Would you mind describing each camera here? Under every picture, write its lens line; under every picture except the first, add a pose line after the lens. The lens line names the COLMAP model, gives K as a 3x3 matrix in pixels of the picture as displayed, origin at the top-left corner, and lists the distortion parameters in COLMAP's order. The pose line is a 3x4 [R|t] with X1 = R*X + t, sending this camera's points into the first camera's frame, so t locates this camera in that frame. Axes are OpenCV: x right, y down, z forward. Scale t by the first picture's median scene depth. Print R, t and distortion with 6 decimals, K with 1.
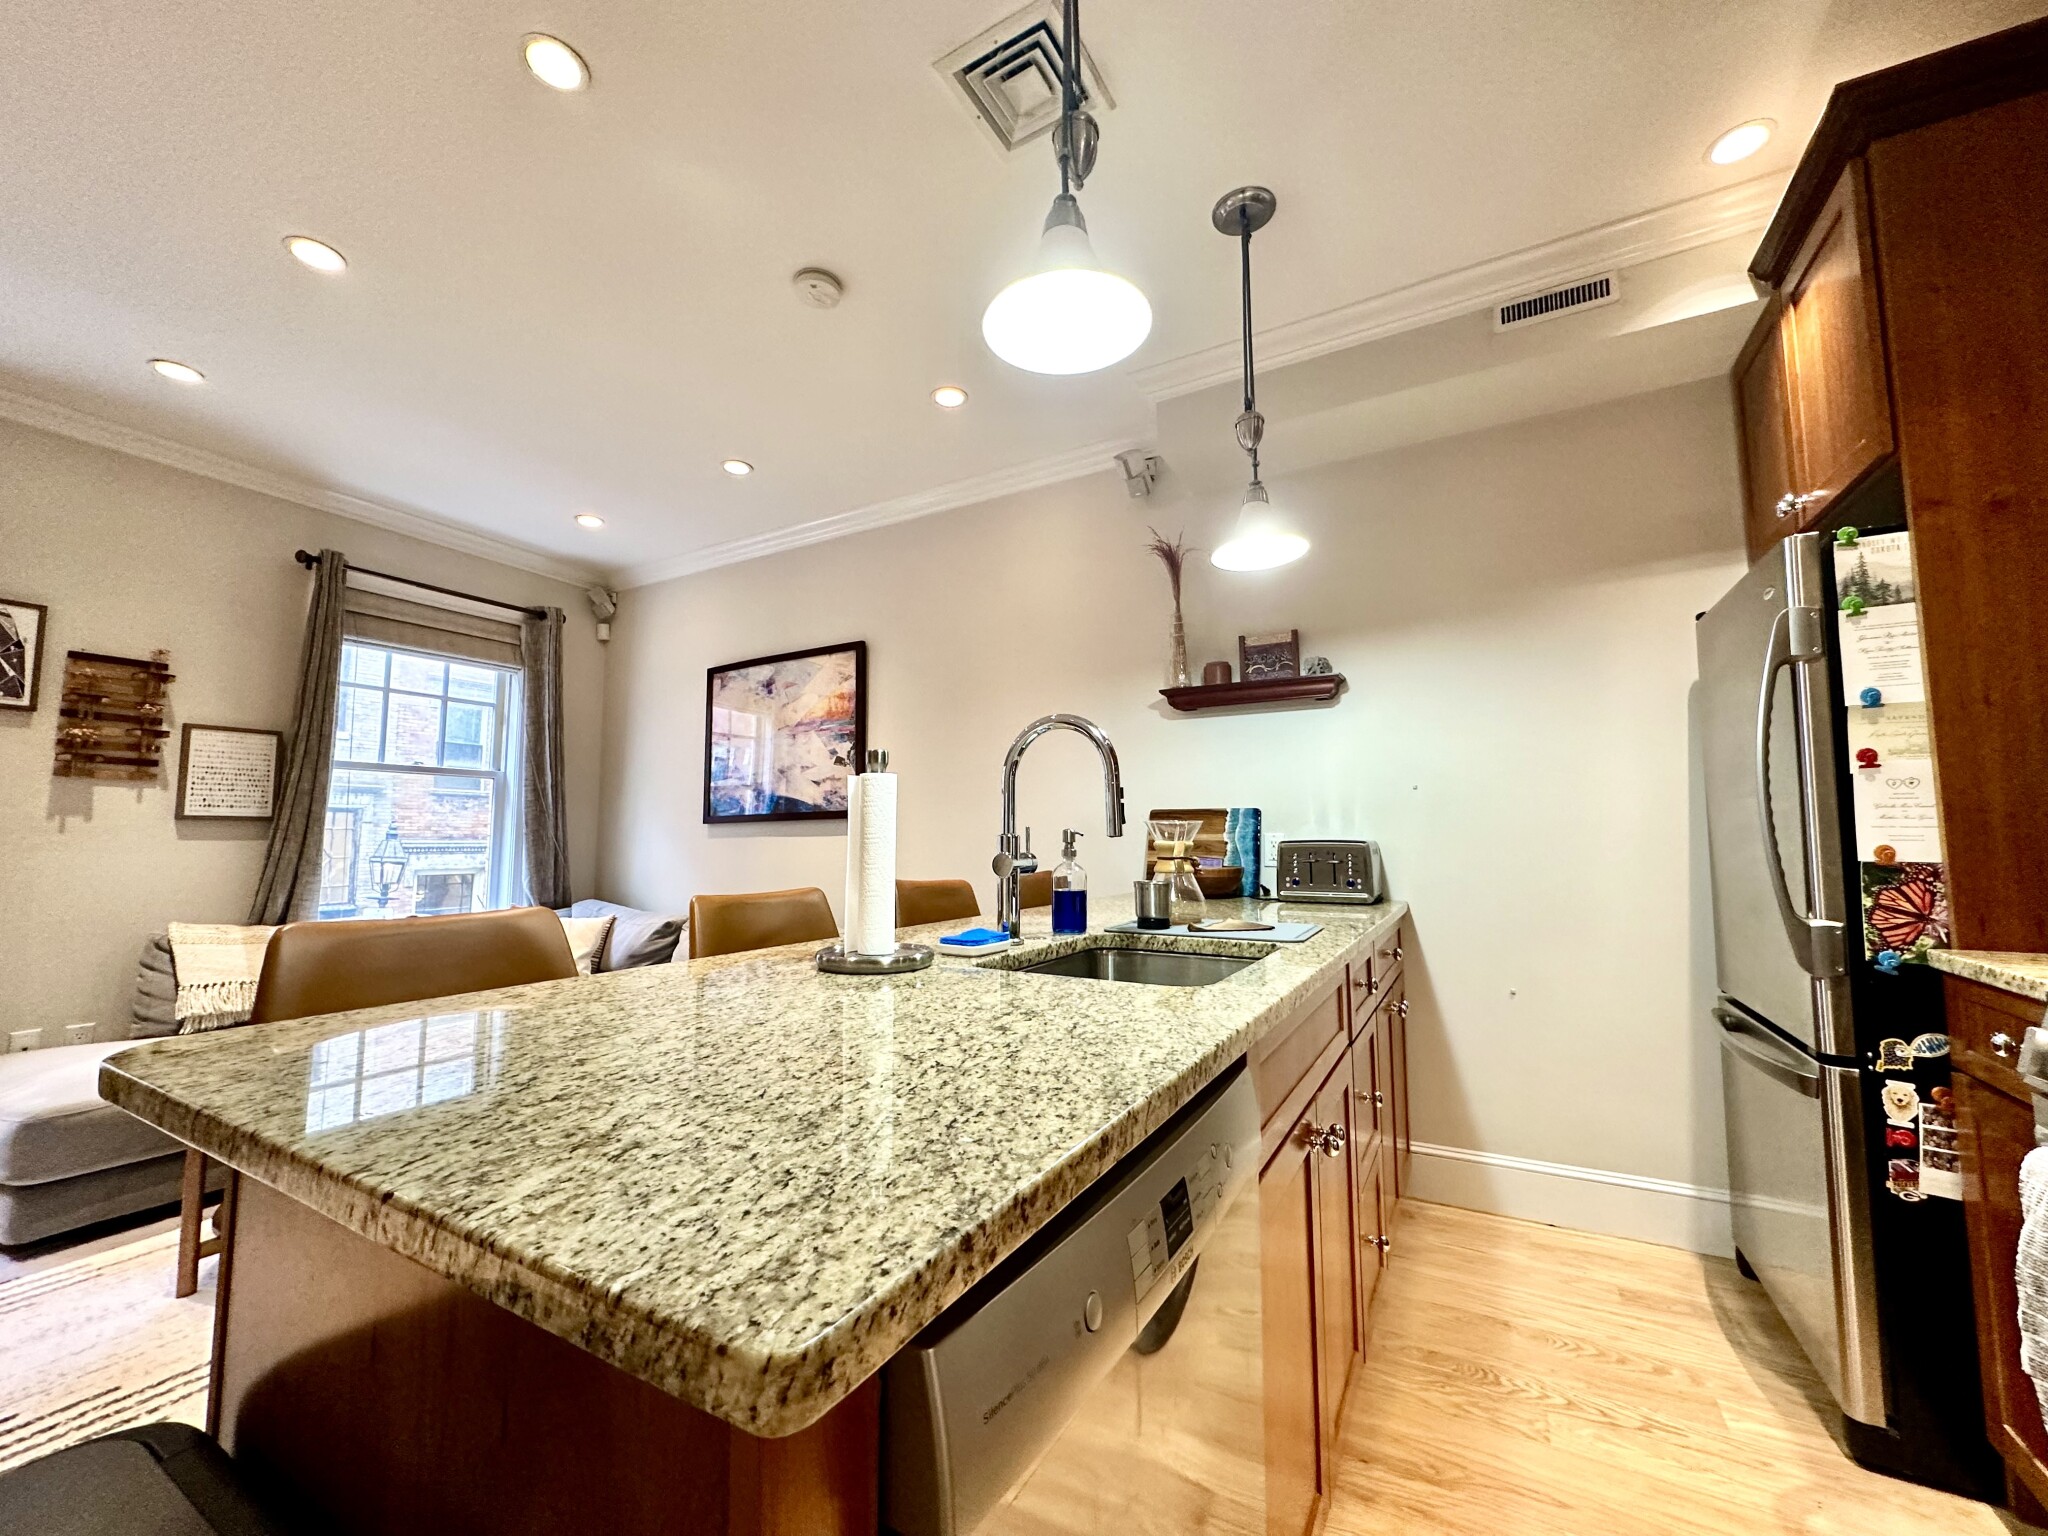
lens RADIAL K [[811.1, 0, 1021.7], [0, 811.1, 767.4], [0, 0, 1]] dist [-0.003483, 0.000834]
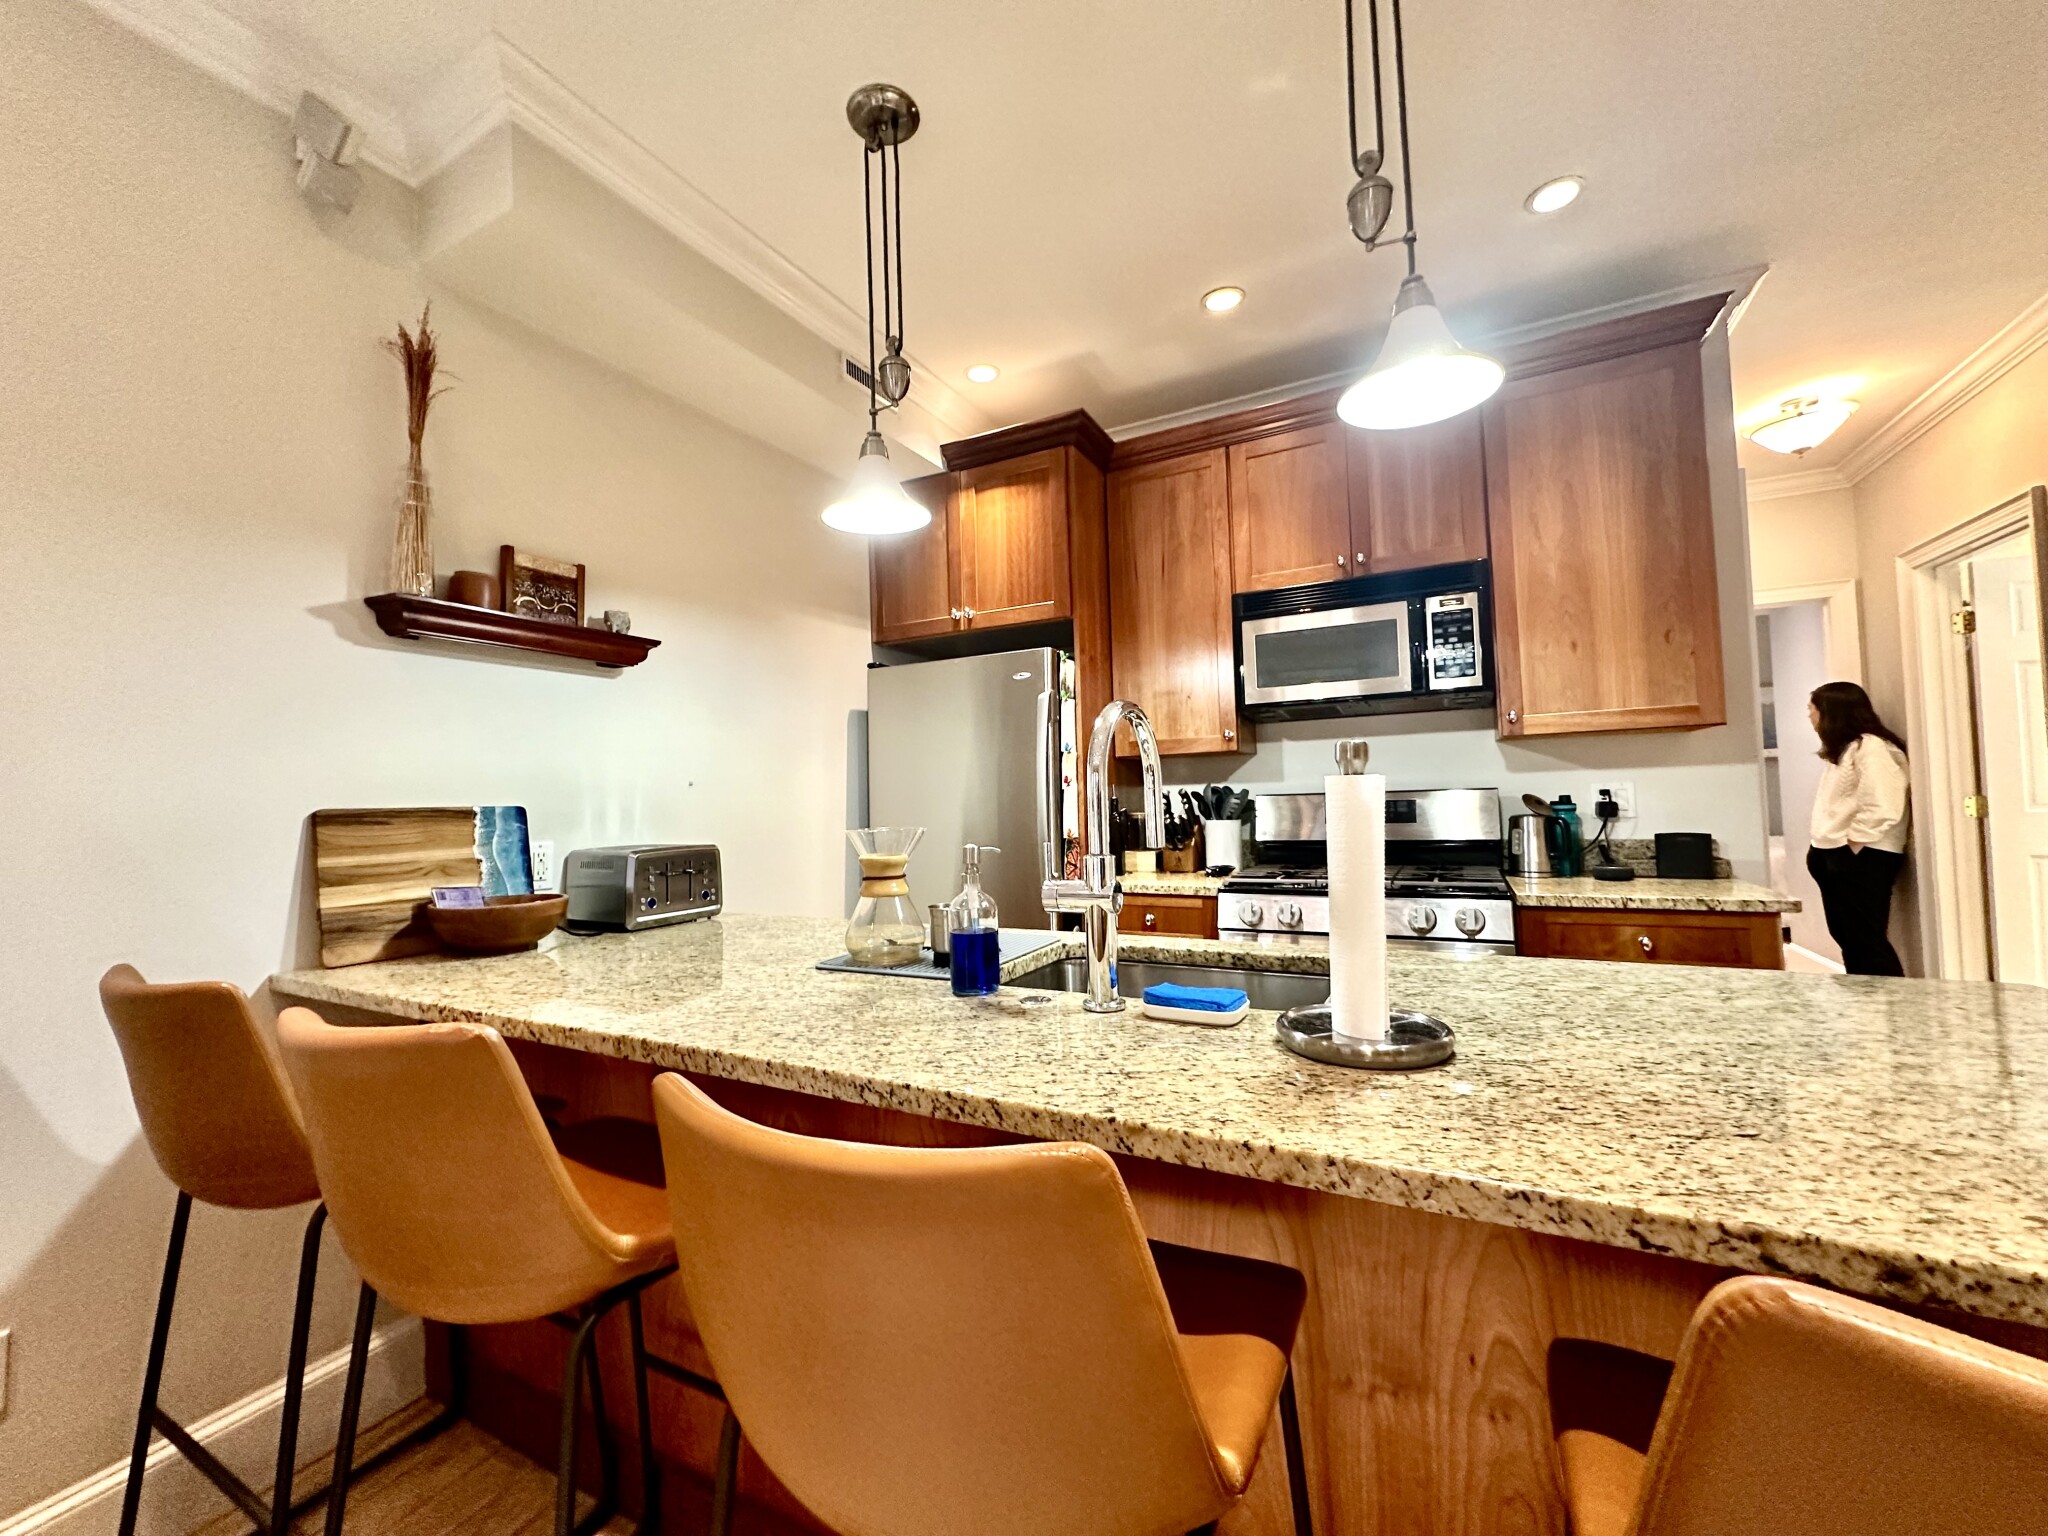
lens RADIAL K [[811.1, 0, 1021.7], [0, 811.1, 767.4], [0, 0, 1]] dist [-0.003483, 0.000834]
pose [[-0.031262, 0.041671, 0.998642, -0.456523], [-0.058834, 0.997321, -0.043458, 0.025909], [-0.997778, -0.060112, -0.028727, 0.685885]]
